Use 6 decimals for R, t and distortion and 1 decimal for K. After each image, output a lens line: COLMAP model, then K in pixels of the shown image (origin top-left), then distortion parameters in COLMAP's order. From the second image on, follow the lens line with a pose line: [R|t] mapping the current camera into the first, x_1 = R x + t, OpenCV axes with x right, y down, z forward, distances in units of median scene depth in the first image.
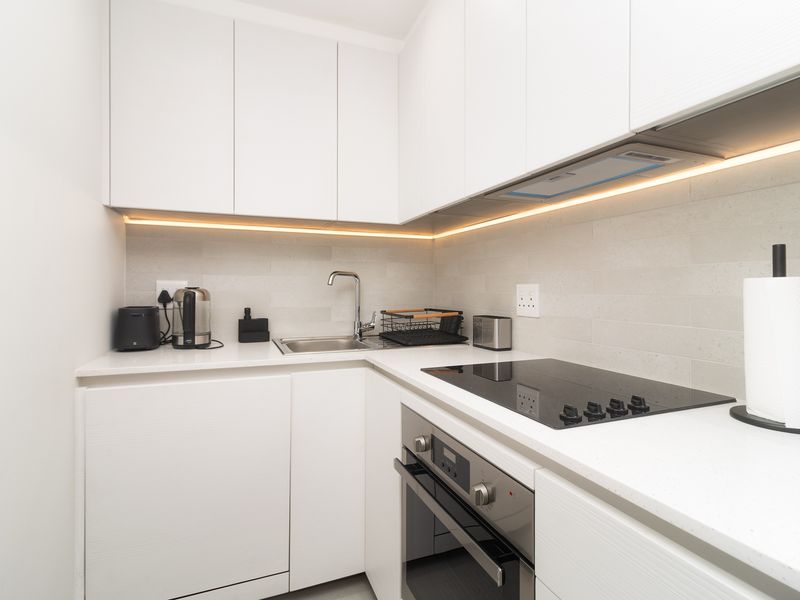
lens RADIAL K [[413.0, 0, 398.7], [0, 413.0, 293.4], [0, 0, 1]] dist [0.004620, 0.000044]
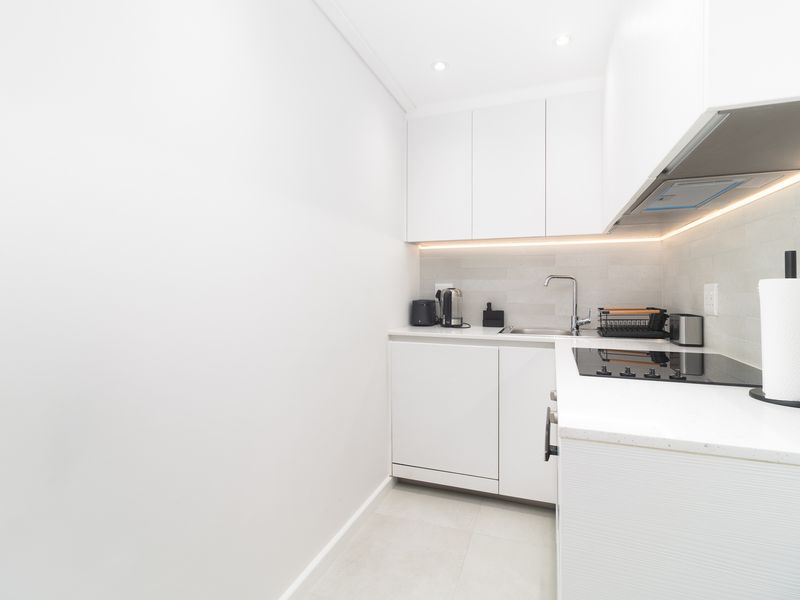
lens RADIAL K [[413.0, 0, 400.3], [0, 413.0, 296.3], [0, 0, 1]] dist [0.004620, 0.000044]
pose [[0.744116, 0.009773, -0.667979, 0.396270], [-0.005145, 0.999947, 0.008899, 0.003551], [0.668031, -0.003185, 0.744127, -0.285843]]
